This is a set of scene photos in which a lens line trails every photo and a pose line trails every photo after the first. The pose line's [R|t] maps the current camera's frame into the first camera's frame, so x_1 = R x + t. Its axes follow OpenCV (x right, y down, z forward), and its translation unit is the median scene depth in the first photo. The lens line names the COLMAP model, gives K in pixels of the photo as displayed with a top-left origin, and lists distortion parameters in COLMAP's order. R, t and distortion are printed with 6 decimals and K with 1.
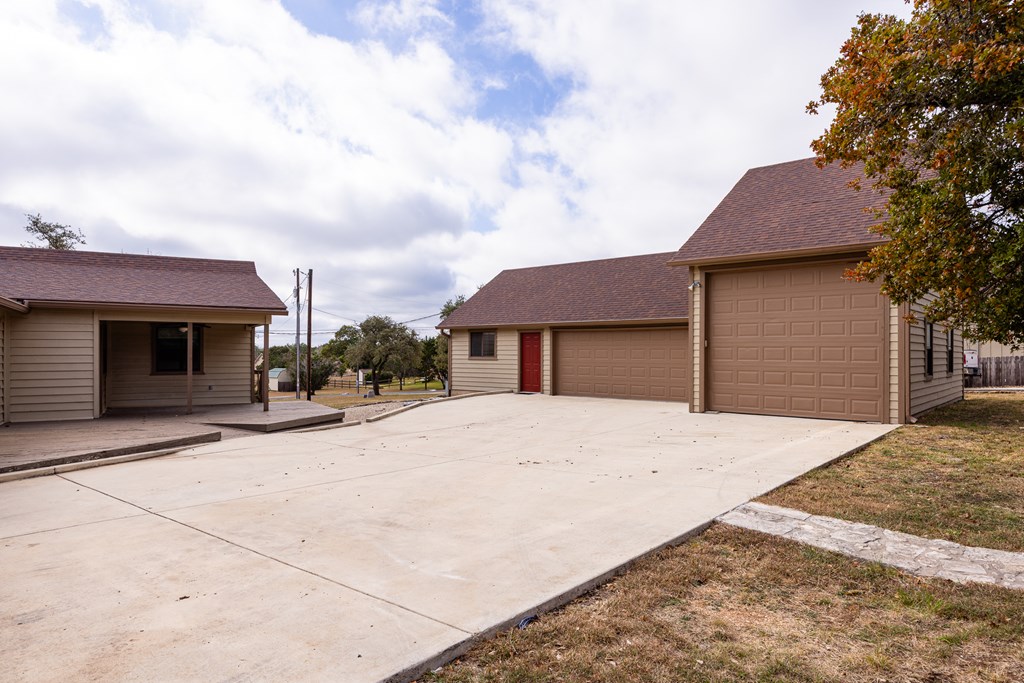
lens RADIAL K [[628.0, 0, 519.5], [0, 628.0, 347.3], [0, 0, 1]] dist [-0.008752, 0.000487]
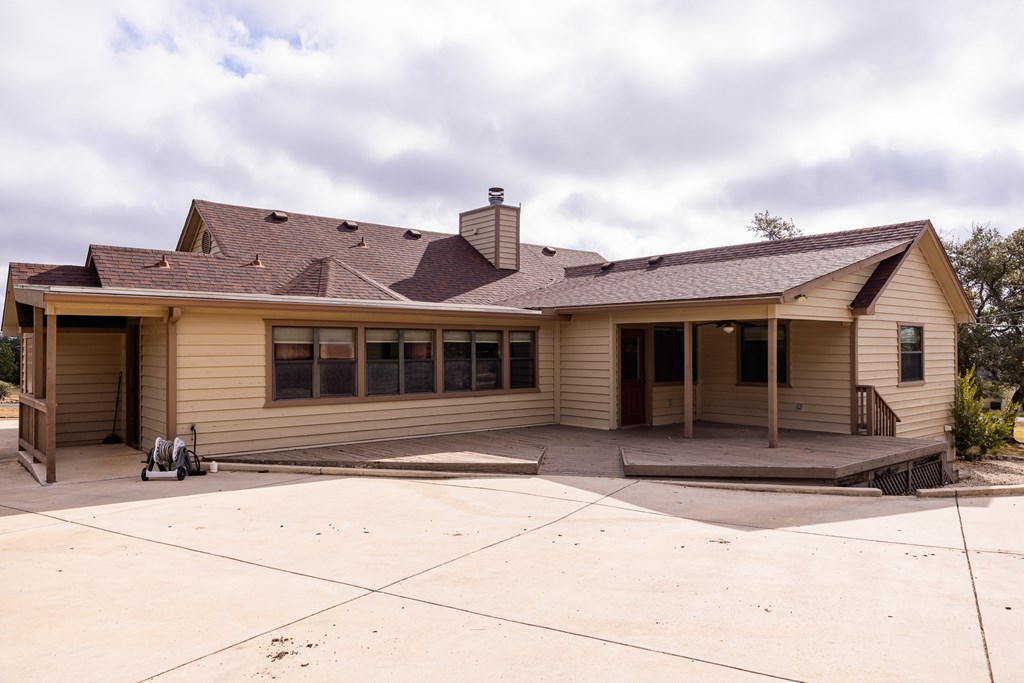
lens RADIAL K [[728.8, 0, 512.8], [0, 728.8, 338.6], [0, 0, 1]] dist [-0.012667, -0.001859]
pose [[0.183586, -0.005987, -0.982985, 0.304702], [0.011312, 0.999928, -0.003977, -0.016516], [0.982939, -0.010390, 0.183640, 0.546737]]
